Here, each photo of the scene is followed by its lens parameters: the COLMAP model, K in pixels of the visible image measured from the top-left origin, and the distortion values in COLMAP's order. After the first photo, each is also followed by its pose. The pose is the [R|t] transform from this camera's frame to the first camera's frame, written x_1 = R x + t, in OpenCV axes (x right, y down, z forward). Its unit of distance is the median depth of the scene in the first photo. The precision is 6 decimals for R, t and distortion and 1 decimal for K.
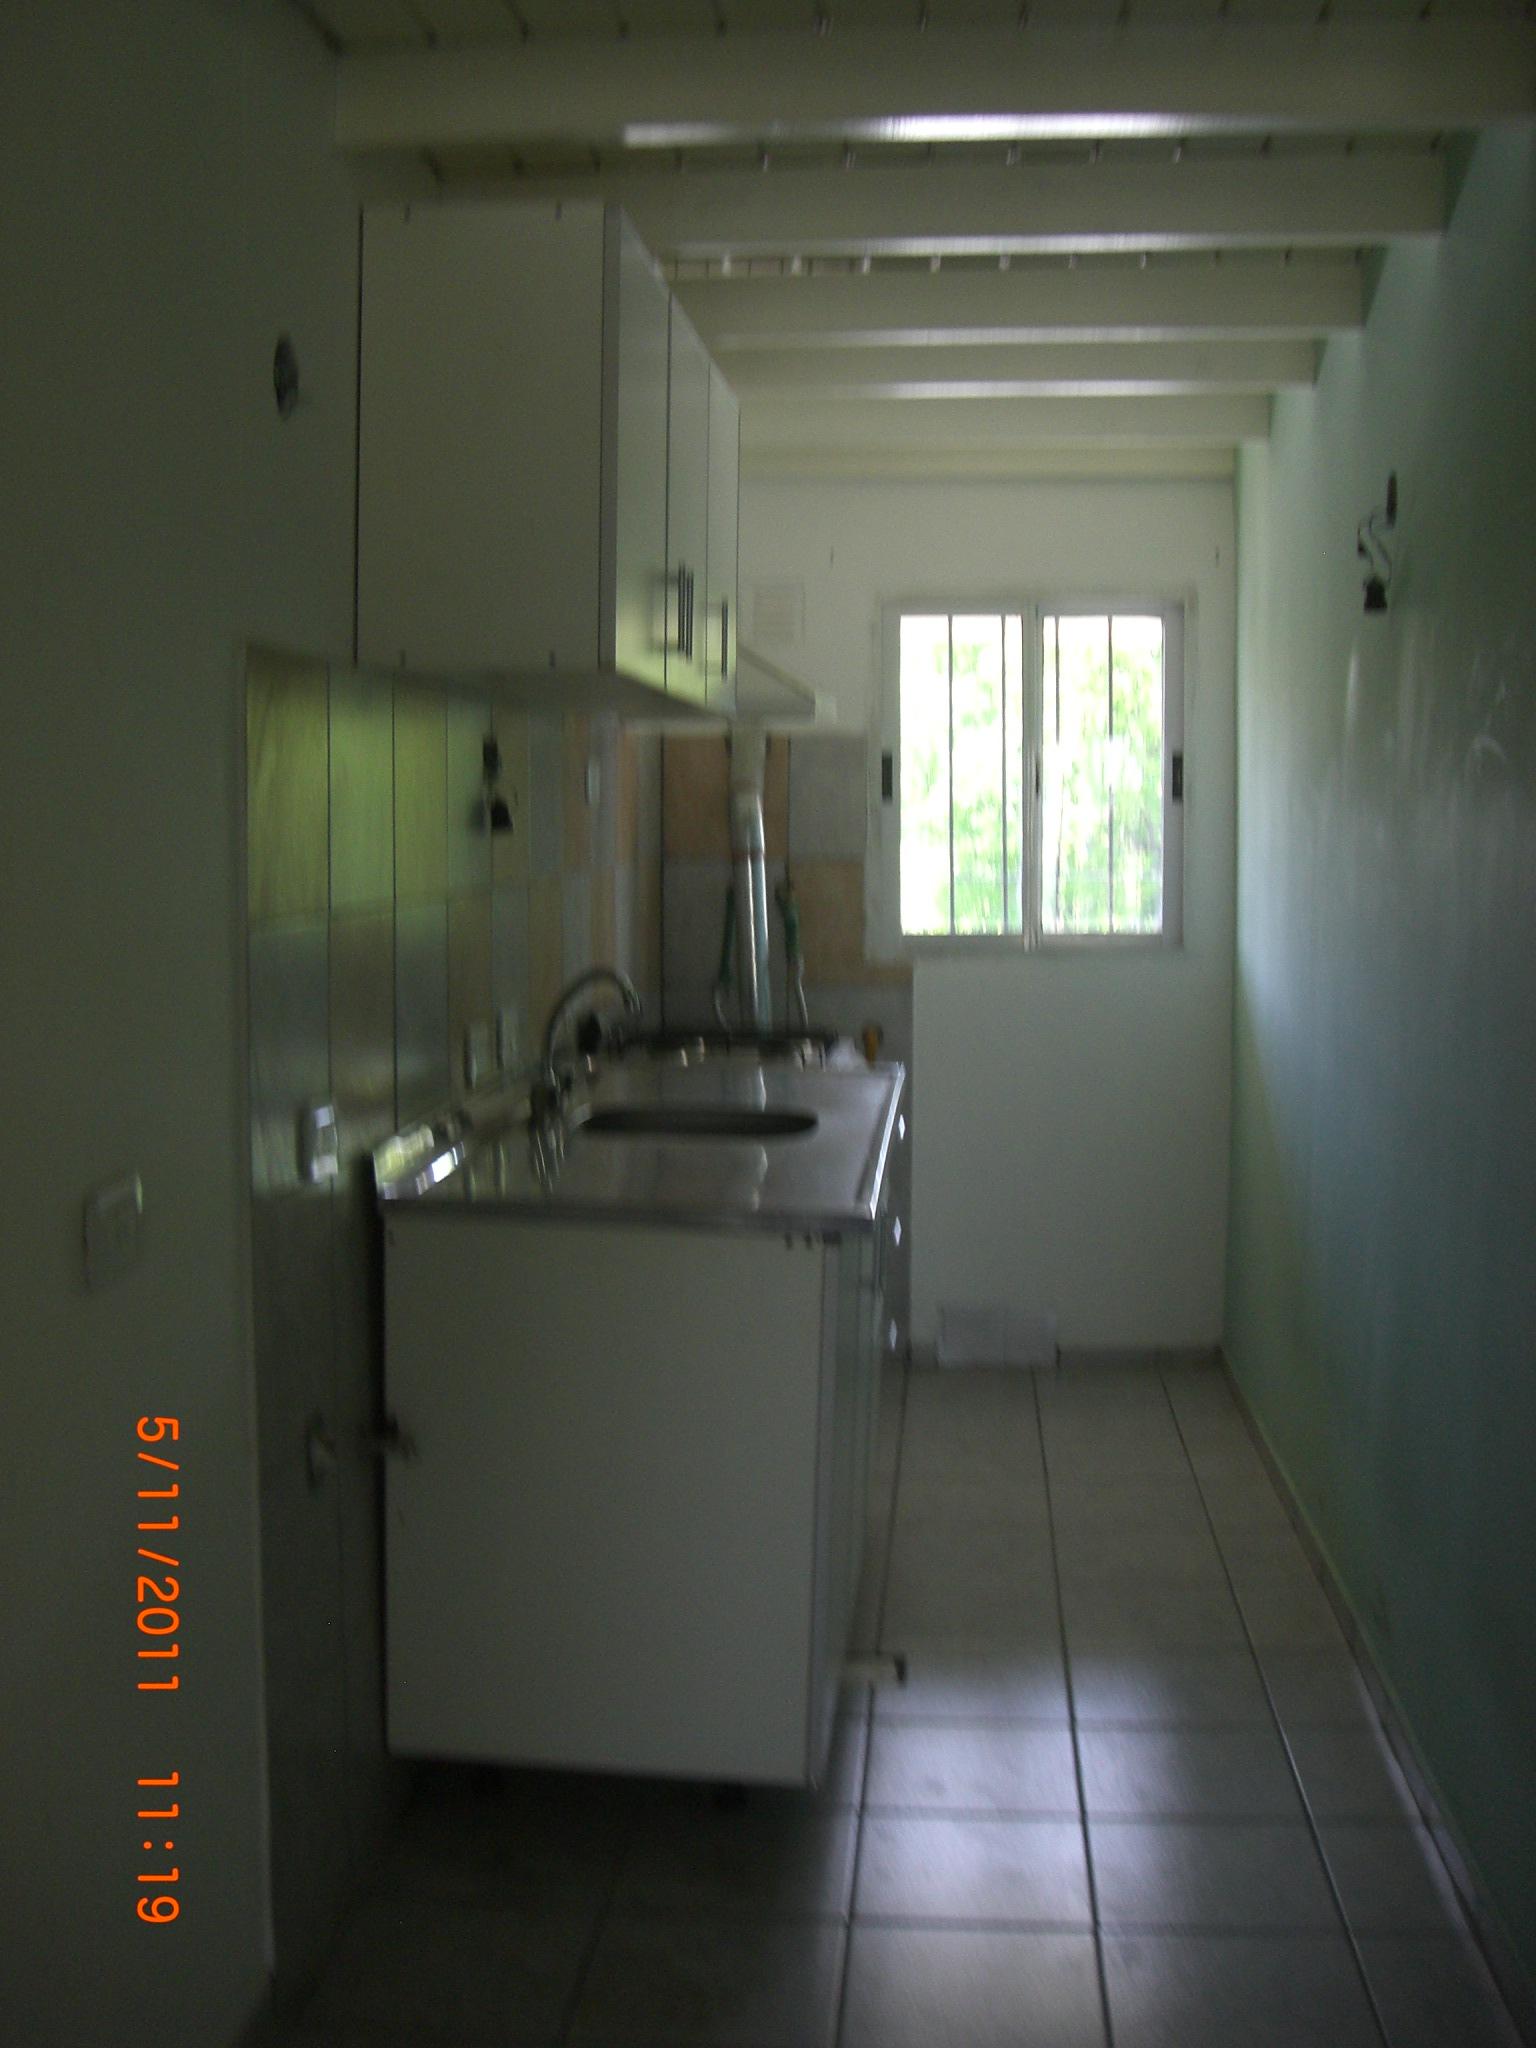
lens RADIAL K [[2220.5, 0, 765.8], [0, 2220.5, 1026.4], [0, 0, 1]] dist [0.010972, 0.000000]
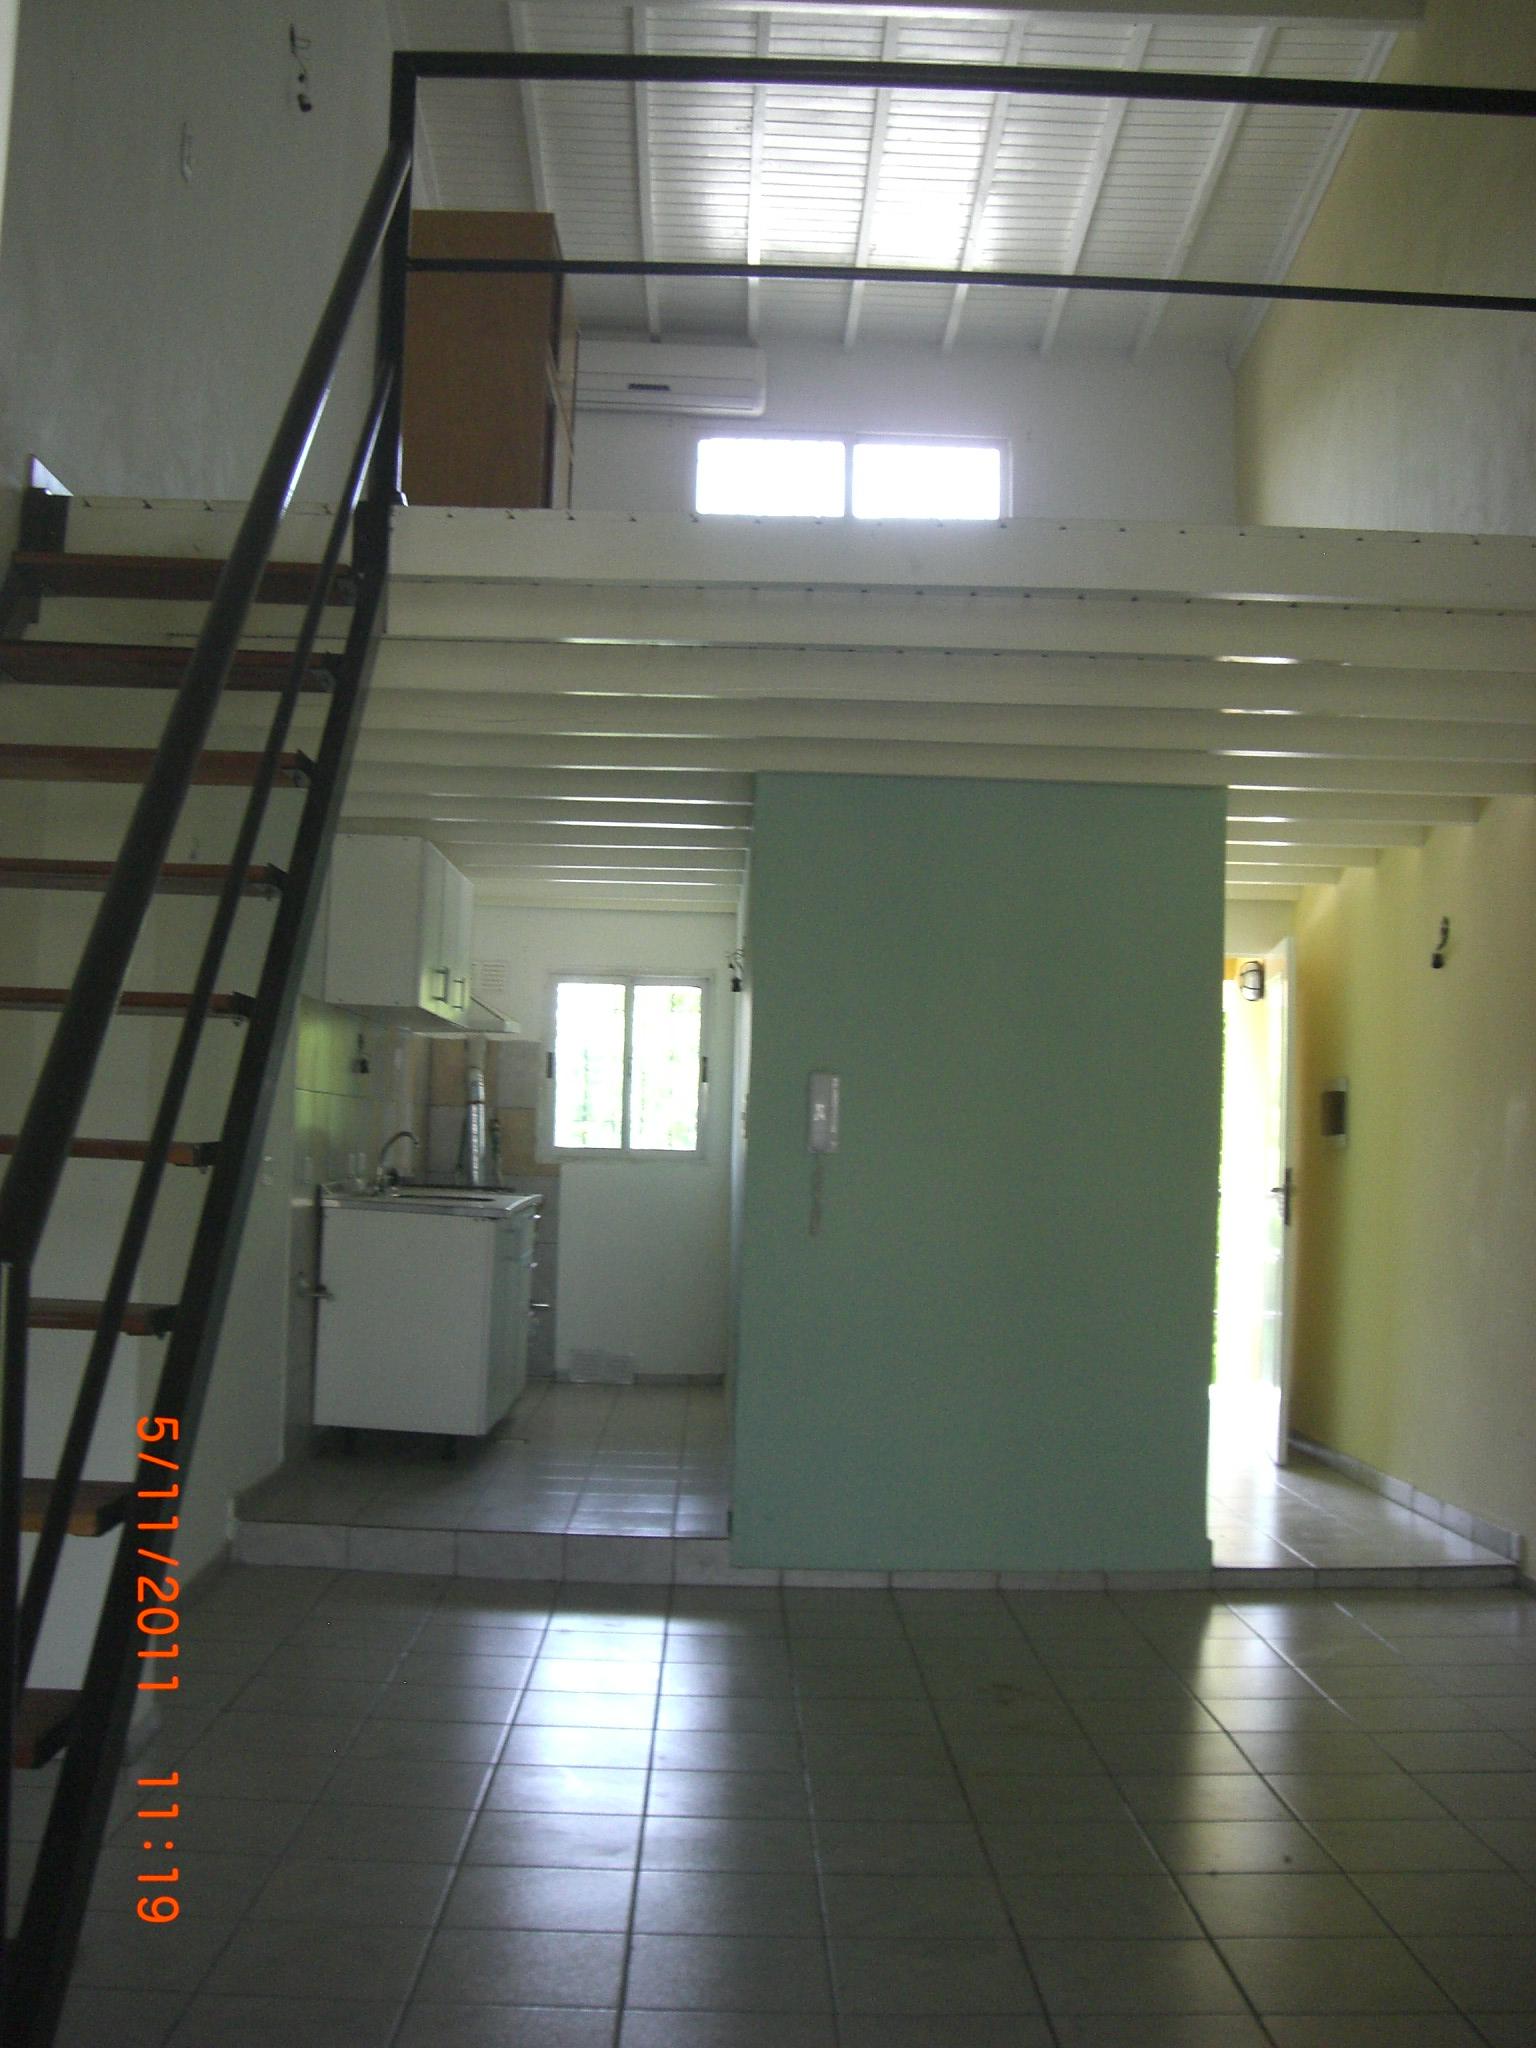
lens RADIAL K [[2220.5, 0, 771.1], [0, 2220.5, 1026.5], [0, 0, 1]] dist [0.010972, 0.000000]
pose [[0.993198, 0.027745, 0.113085, 0.029122], [-0.010419, 0.988477, -0.151010, 0.149357], [-0.115972, 0.148804, 0.982043, -0.952162]]
